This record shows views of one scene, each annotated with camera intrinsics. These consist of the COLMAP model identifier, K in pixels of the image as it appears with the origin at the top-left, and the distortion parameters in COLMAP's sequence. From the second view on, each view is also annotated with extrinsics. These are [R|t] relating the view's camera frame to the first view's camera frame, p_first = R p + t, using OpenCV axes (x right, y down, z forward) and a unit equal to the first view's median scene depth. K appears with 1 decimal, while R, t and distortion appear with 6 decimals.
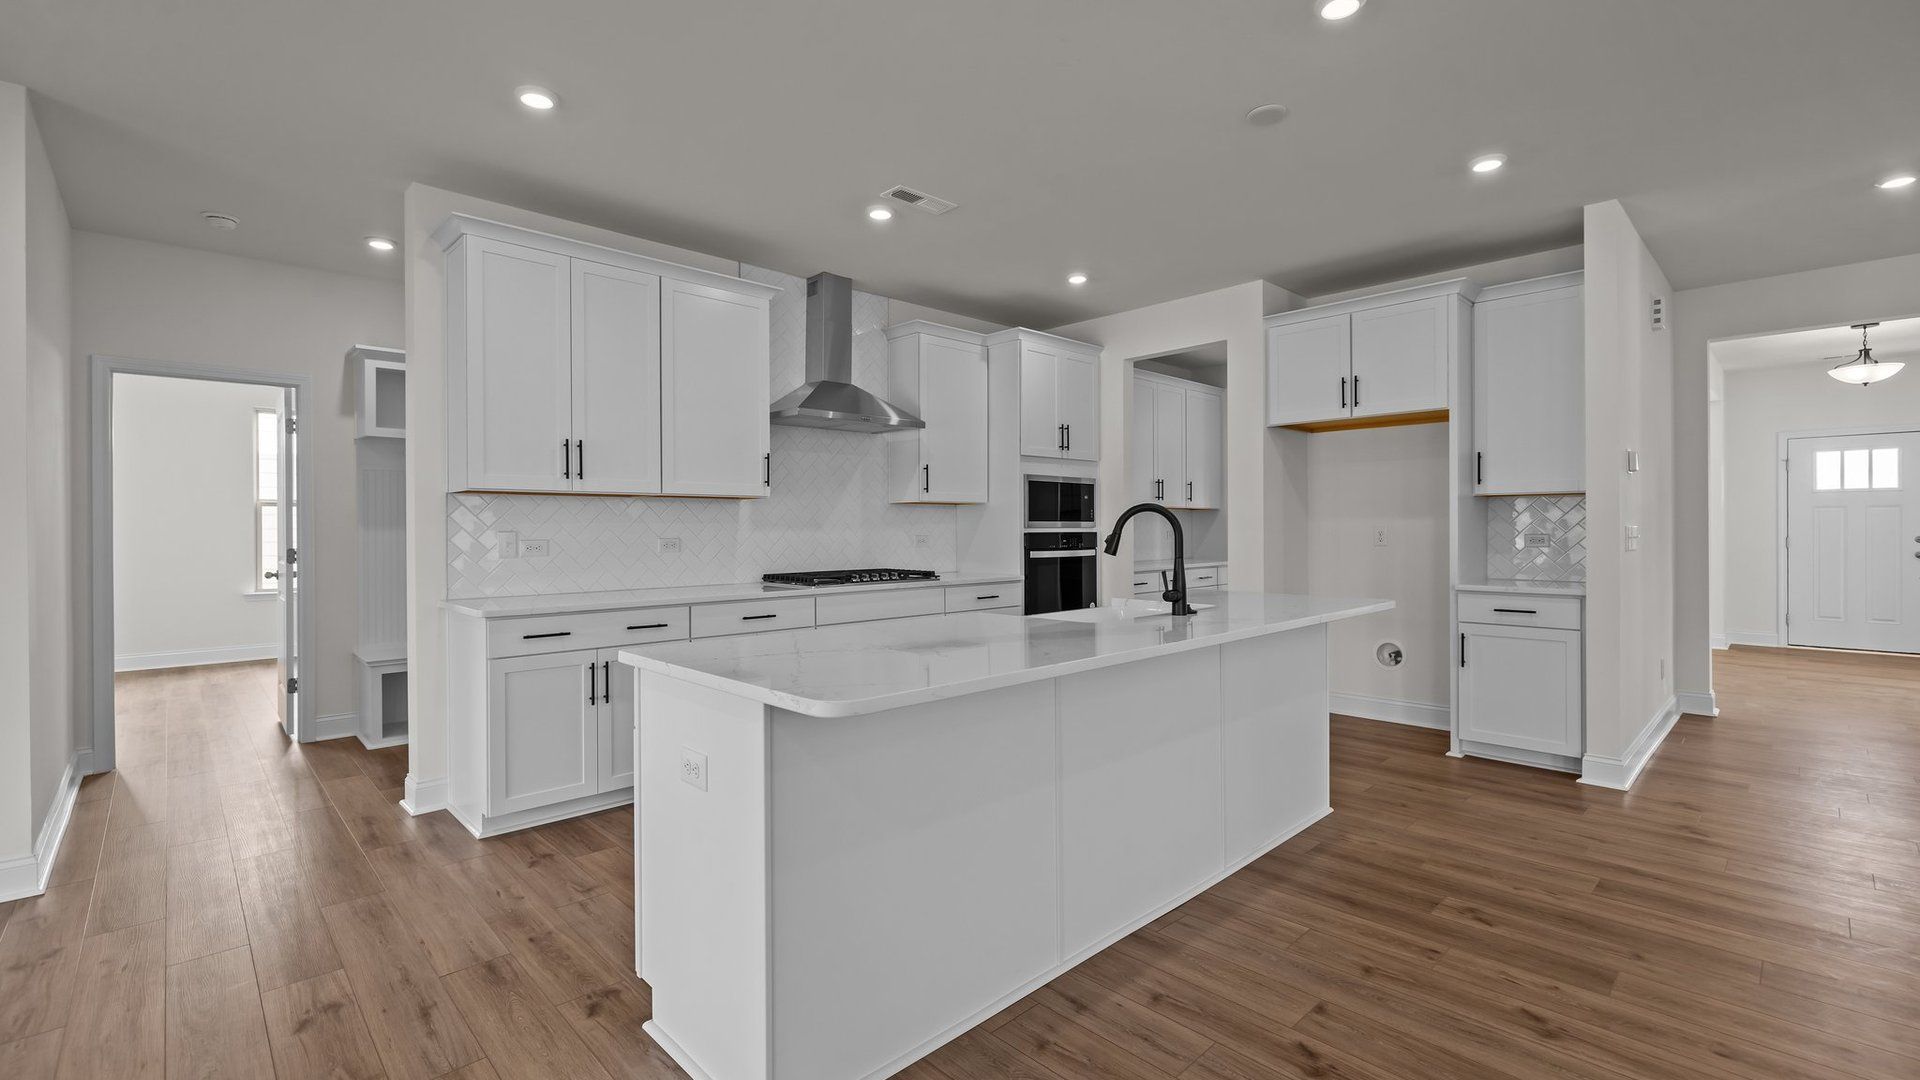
lens RADIAL K [[809.4, 0, 955.6], [0, 809.4, 533.2], [0, 0, 1]] dist [-0.001751, -0.000674]
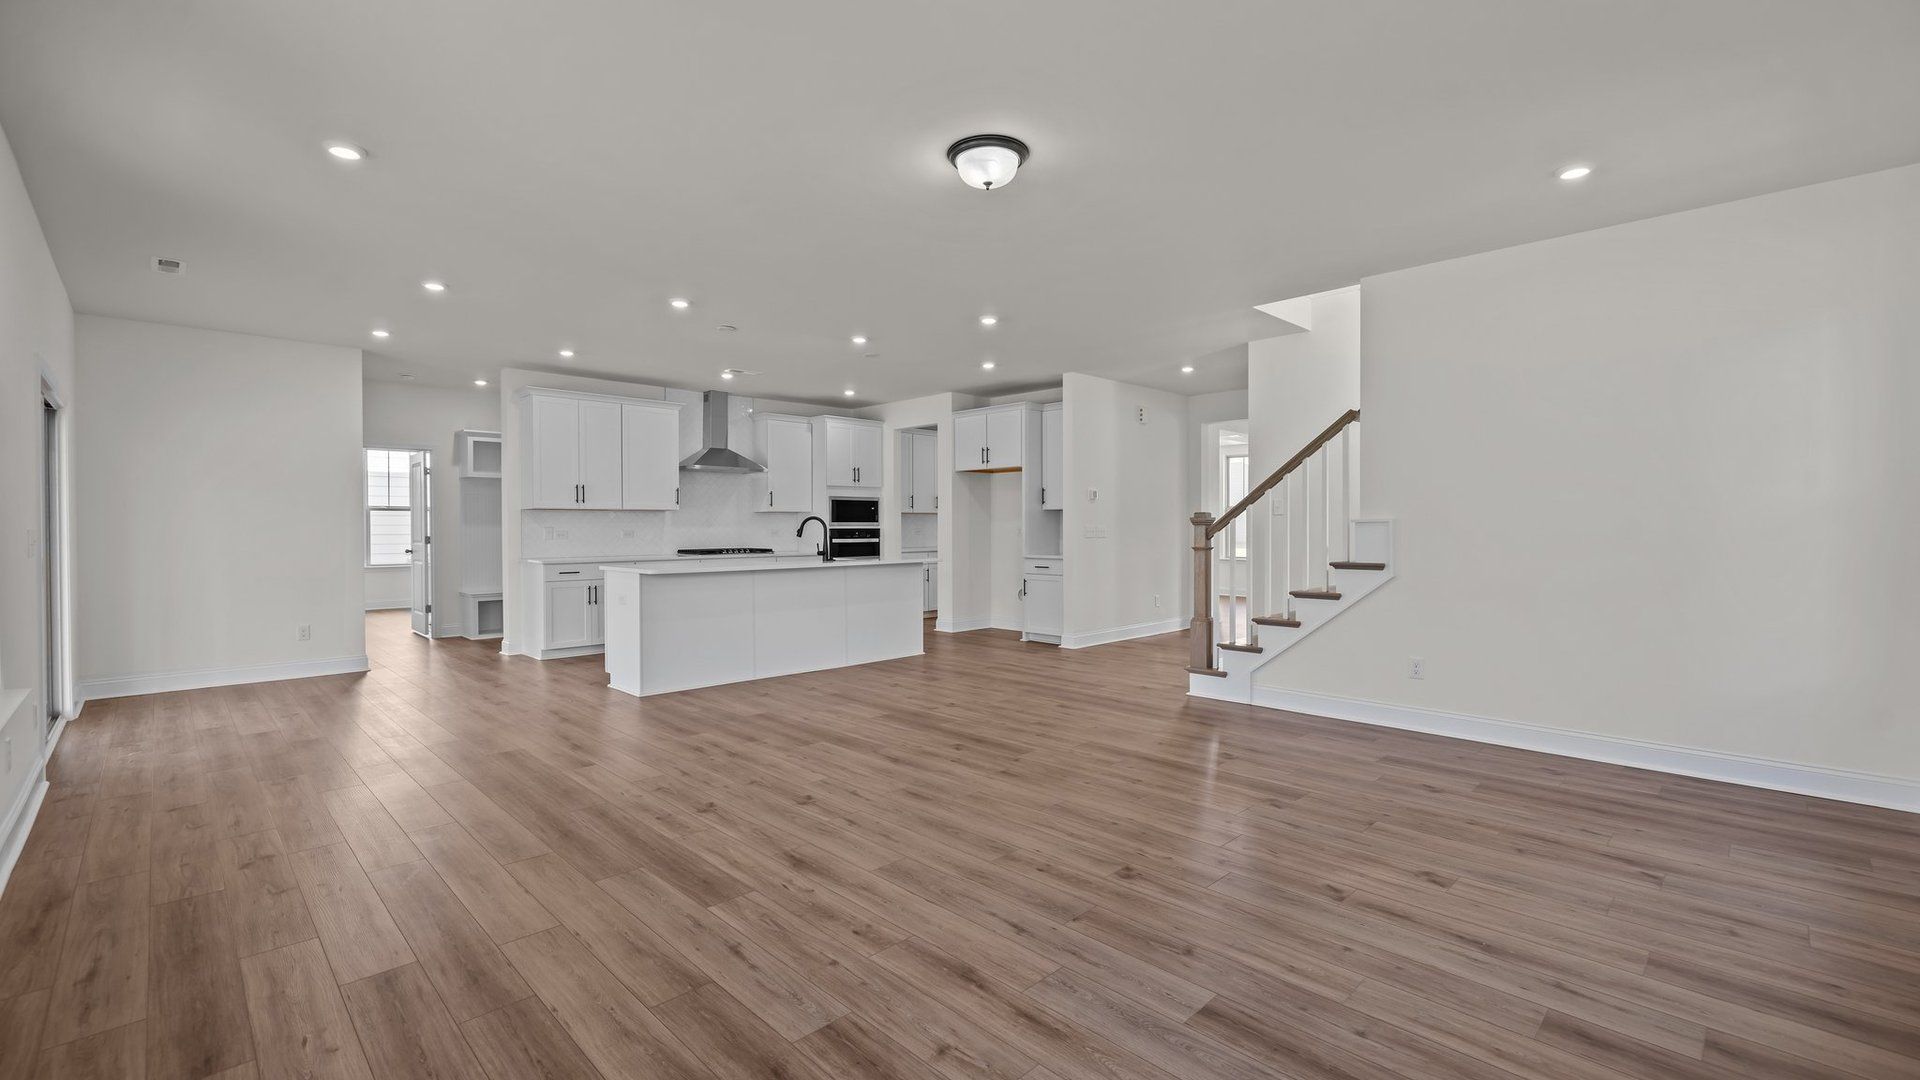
lens RADIAL K [[809.4, 0, 955.6], [0, 809.4, 533.2], [0, 0, 1]] dist [-0.001751, -0.000674]
pose [[0.999967, 0.000496, 0.008158, 0.390402], [-0.000511, 0.999998, 0.001879, 0.006781], [-0.008158, -0.001883, 0.999965, -0.890614]]
